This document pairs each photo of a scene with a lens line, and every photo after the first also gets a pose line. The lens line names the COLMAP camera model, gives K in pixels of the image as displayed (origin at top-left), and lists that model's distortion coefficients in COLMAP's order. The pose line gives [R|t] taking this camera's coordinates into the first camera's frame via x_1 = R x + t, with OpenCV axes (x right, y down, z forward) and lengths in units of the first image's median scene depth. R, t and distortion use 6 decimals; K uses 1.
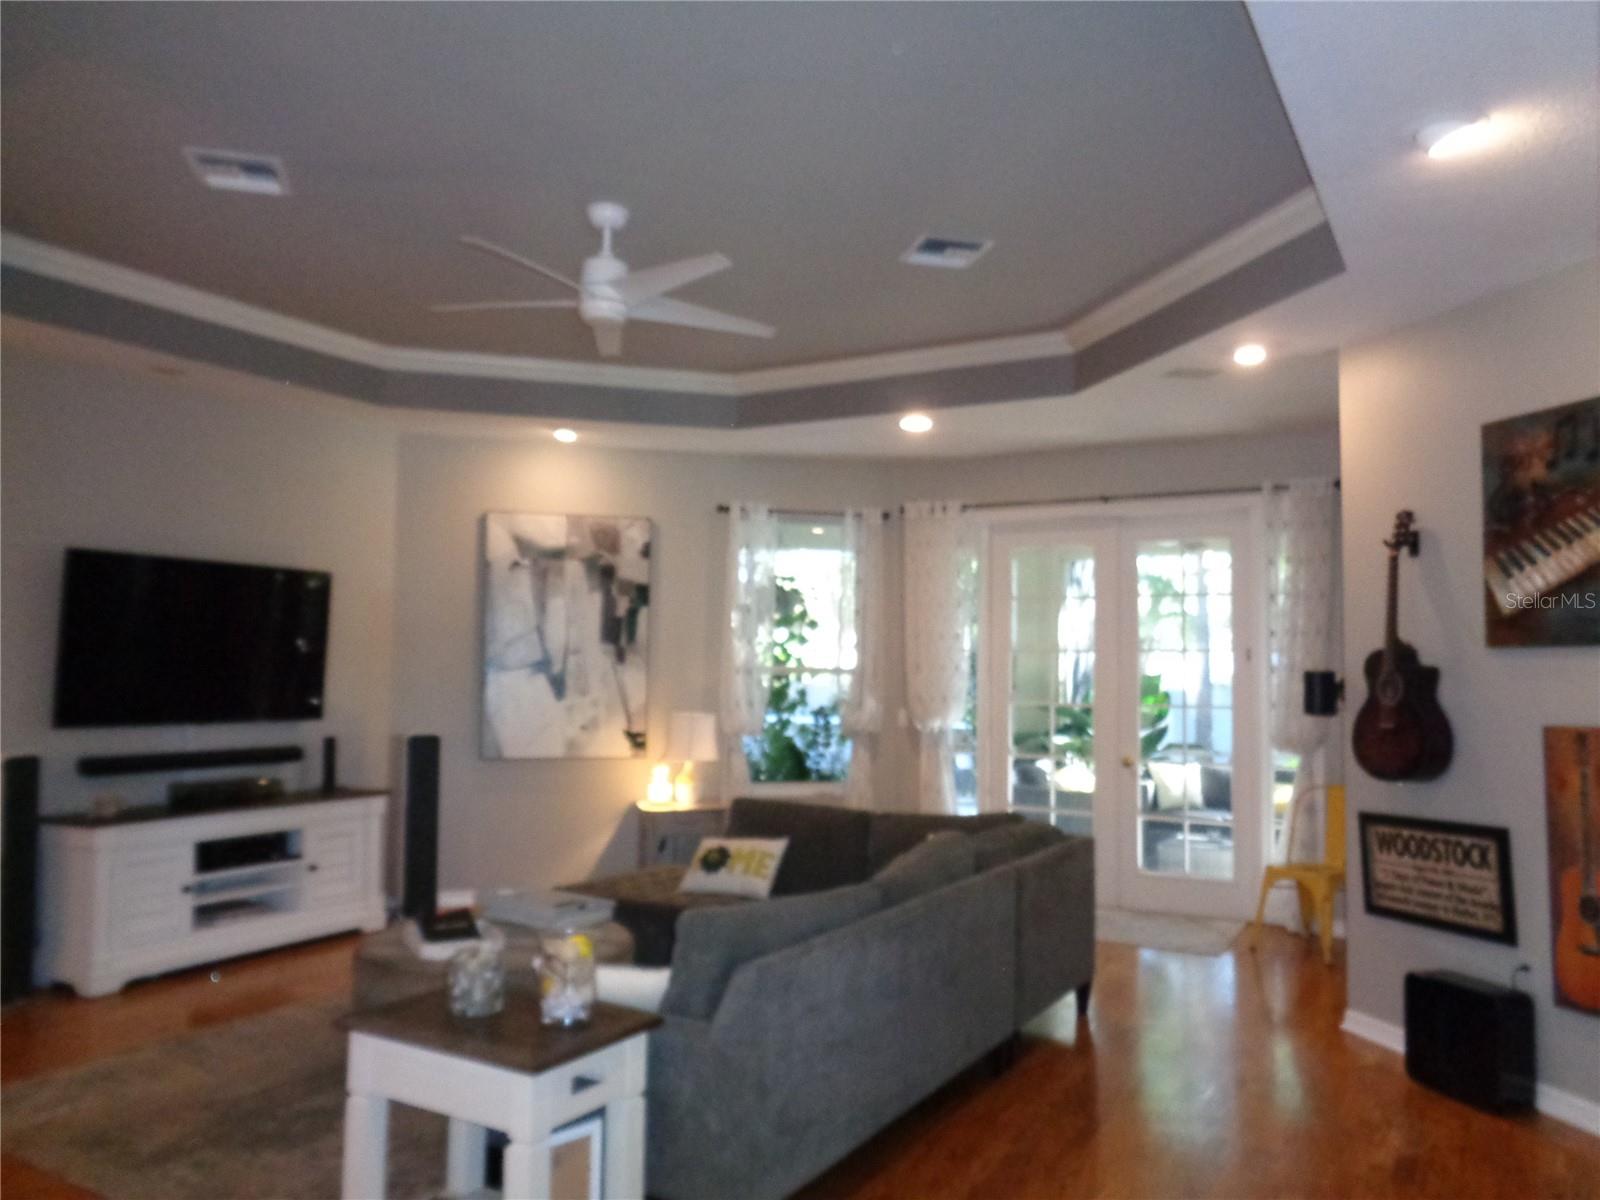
lens RADIAL K [[1222.7, 0, 800.0], [0, 1222.7, 600.0], [0, 0, 1]] dist [0.006822, 0.009850]
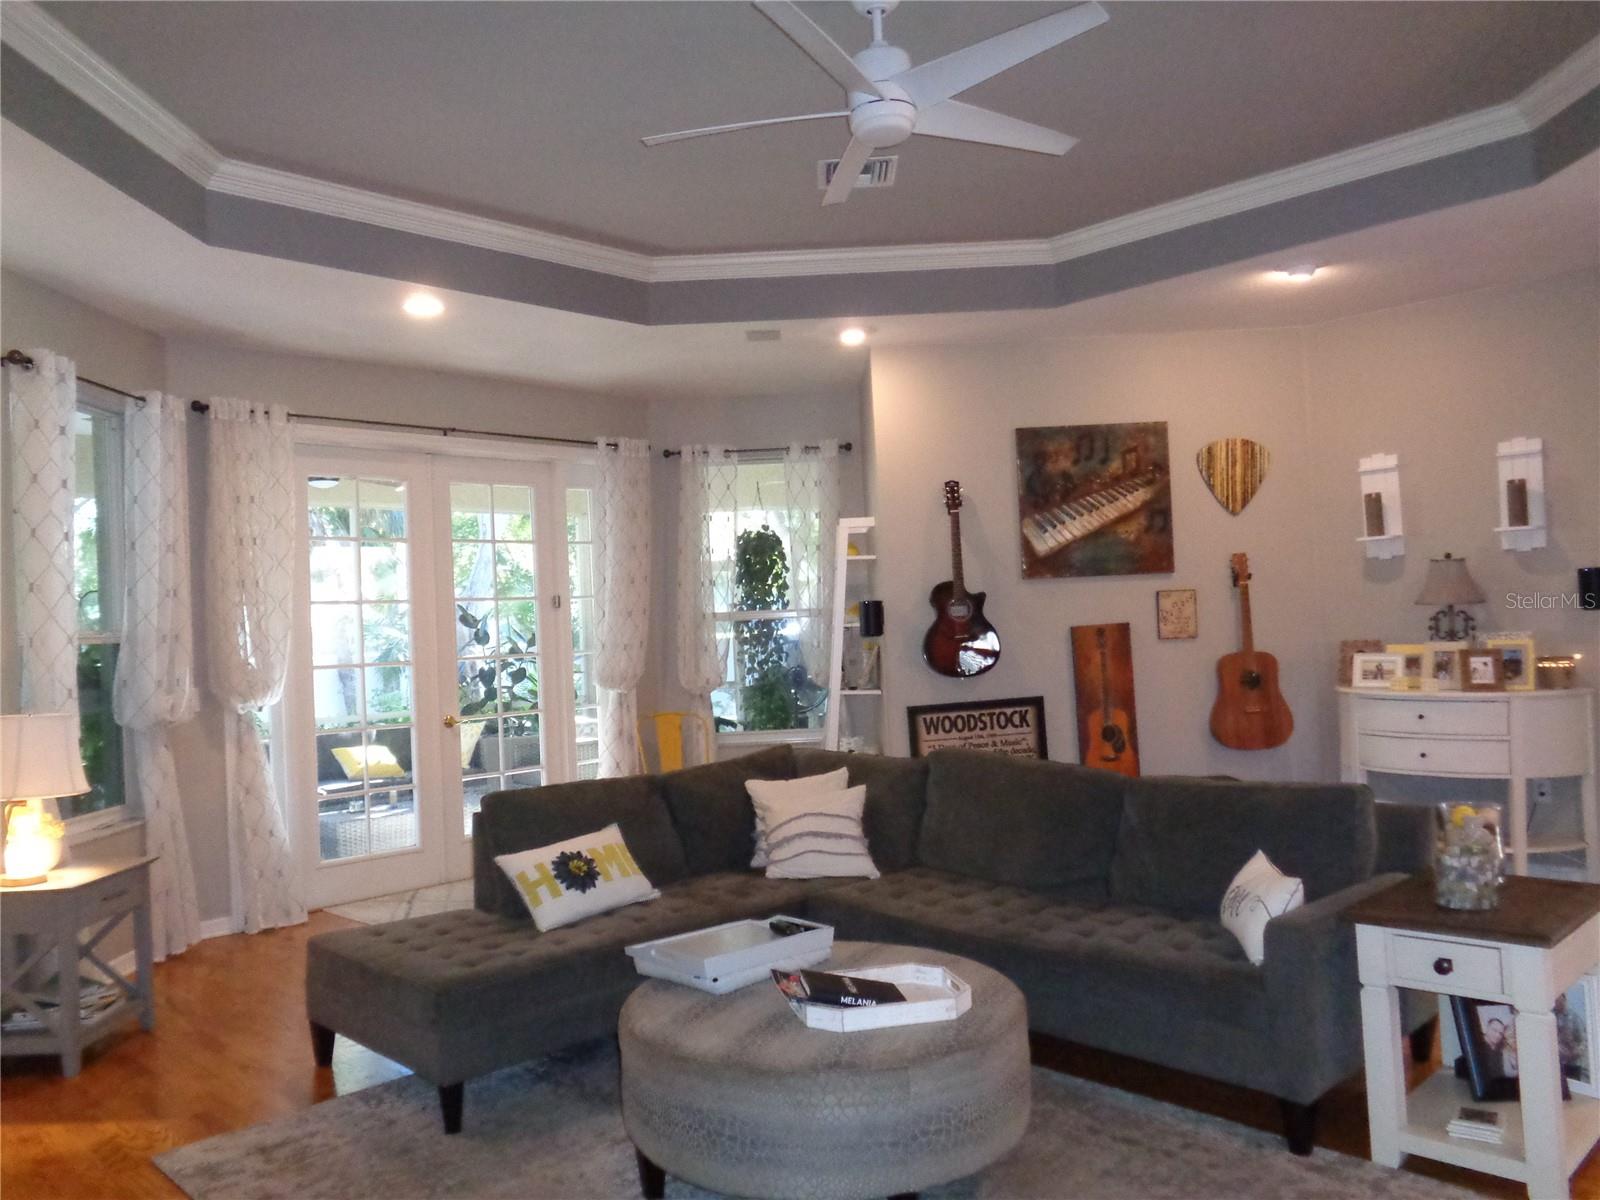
lens RADIAL K [[1222.7, 0, 800.0], [0, 1222.7, 600.0], [0, 0, 1]] dist [0.006822, 0.009850]
pose [[0.253571, 0.003235, 0.967311, -0.951703], [-0.009257, 0.999957, -0.000917, 0.069070], [-0.967272, -0.008721, 0.253590, 0.887255]]
